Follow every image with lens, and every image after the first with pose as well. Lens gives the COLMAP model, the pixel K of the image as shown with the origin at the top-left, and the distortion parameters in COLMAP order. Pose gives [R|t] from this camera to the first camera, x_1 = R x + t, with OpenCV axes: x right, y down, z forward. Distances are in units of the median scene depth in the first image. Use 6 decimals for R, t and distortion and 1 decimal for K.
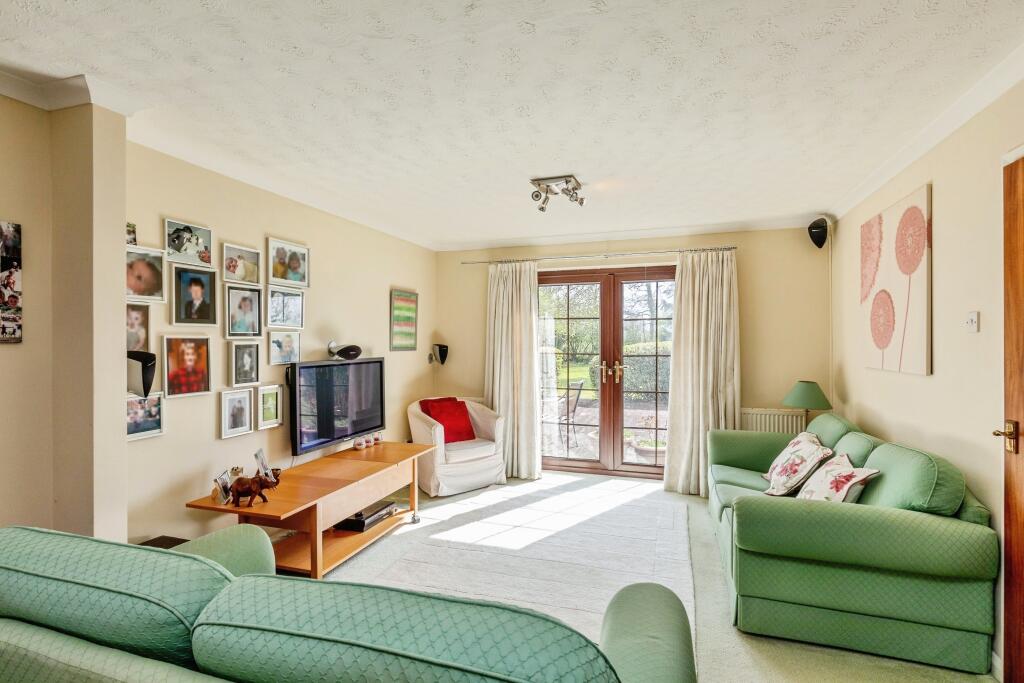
lens RADIAL K [[483.0, 0, 509.5], [0, 483.0, 339.7], [0, 0, 1]] dist [-0.002801, -0.000164]
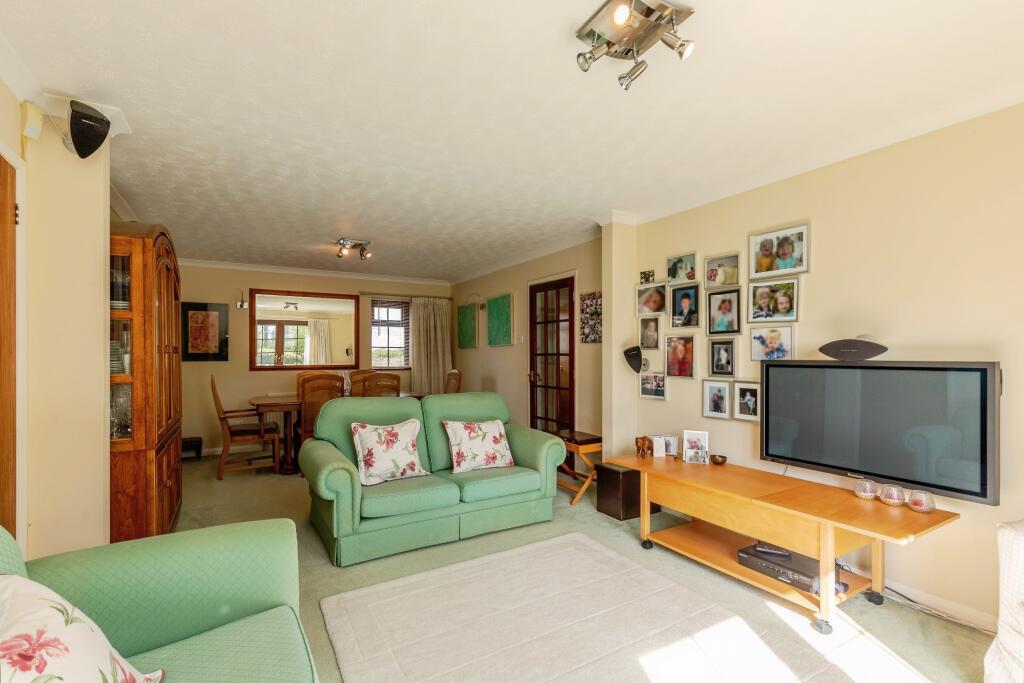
lens RADIAL K [[463.4, 0, 511.7], [0, 463.4, 357.1], [0, 0, 1]] dist [0.005437, 0.000329]
pose [[-0.639255, 0.003192, -0.768988, 0.622134], [-0.003239, 0.999971, 0.006843, 0.042601], [0.768988, 0.006865, -0.639226, 1.337930]]
